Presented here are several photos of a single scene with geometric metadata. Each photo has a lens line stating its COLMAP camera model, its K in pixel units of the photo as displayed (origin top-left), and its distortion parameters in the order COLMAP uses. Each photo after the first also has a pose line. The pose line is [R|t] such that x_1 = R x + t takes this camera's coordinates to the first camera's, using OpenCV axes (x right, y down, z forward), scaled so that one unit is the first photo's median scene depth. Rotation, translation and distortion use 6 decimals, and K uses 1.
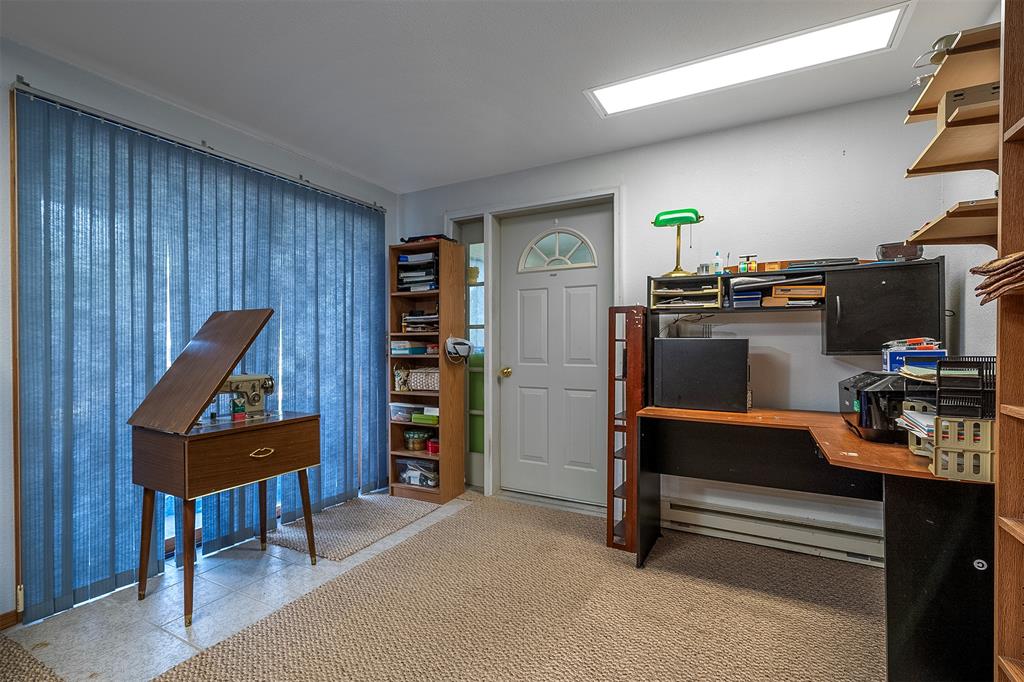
lens RADIAL K [[472.0, 0, 510.6], [0, 472.0, 344.5], [0, 0, 1]] dist [-0.002535, -0.000110]
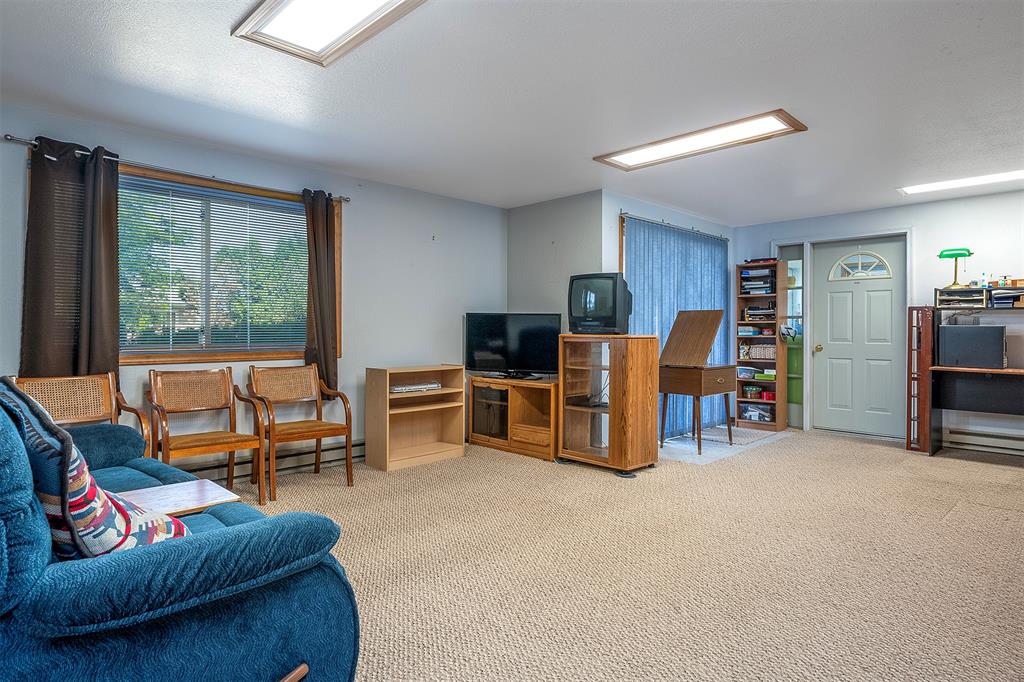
lens RADIAL K [[562.8, 0, 547.9], [0, 562.8, 325.4], [0, 0, 1]] dist [0.002956, 0.000876]
pose [[0.964921, 0.004212, -0.262508, -0.402982], [-0.007337, 0.999913, -0.010924, 0.014649], [0.262439, 0.012466, 0.964868, -1.021472]]
